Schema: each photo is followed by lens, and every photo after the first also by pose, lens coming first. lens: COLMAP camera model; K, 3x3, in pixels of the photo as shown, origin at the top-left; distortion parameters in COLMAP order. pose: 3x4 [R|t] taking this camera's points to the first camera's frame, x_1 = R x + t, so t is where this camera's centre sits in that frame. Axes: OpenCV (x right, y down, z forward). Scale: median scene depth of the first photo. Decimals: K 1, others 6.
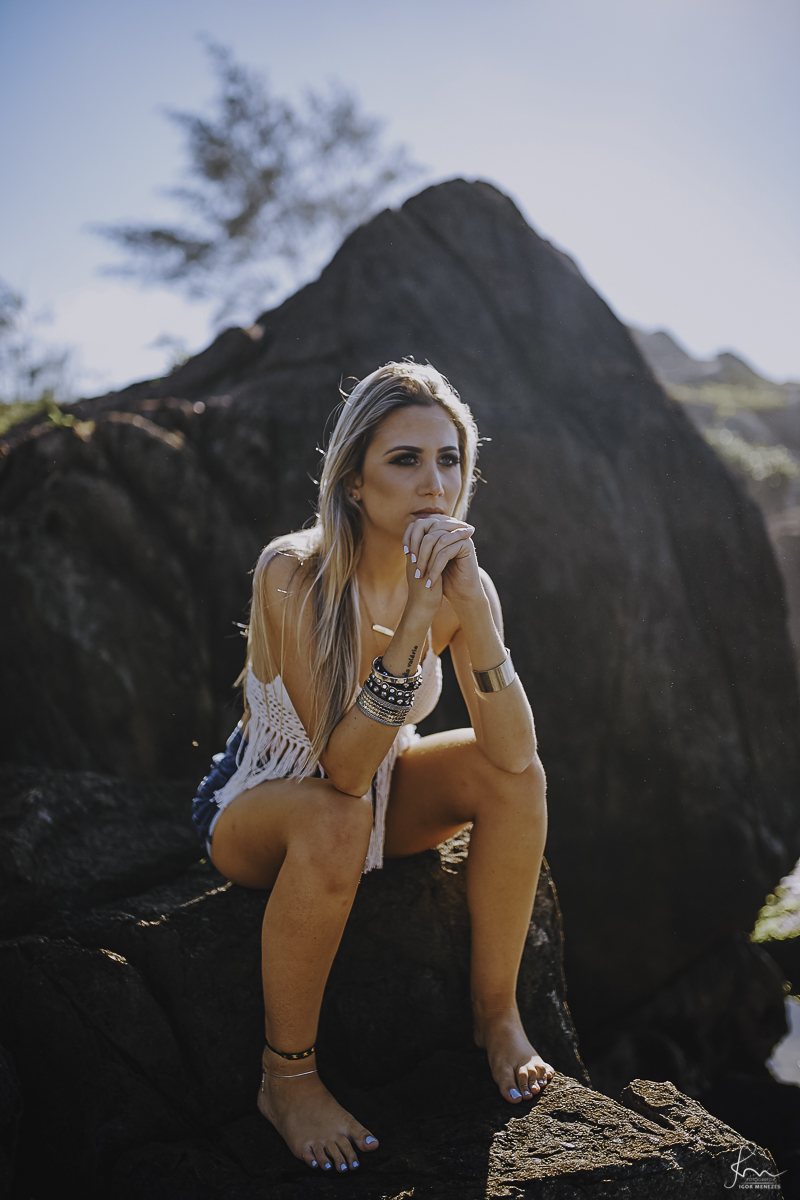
lens RADIAL K [[1149.2, 0, 440.3], [0, 1149.2, 599.7], [0, 0, 1]] dist [-0.065778, 0.099990]
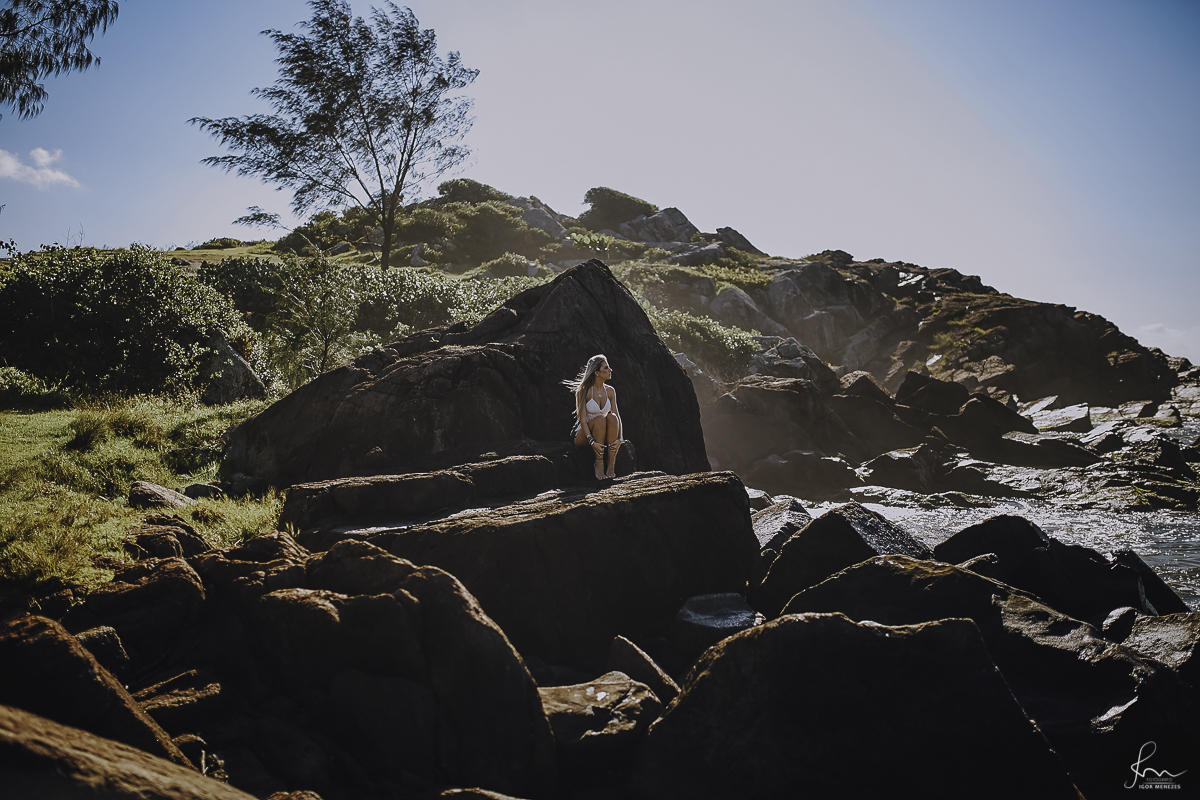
lens RADIAL K [[1149.2, 0, 600.0], [0, 1149.2, 400.0], [0, 0, 1]] dist [-0.065778, 0.099990]
pose [[0.991375, 0.019754, 0.129557, -0.038710], [-0.014058, 0.998900, -0.044732, 0.012117], [-0.130298, 0.042525, 0.990562, -0.219545]]
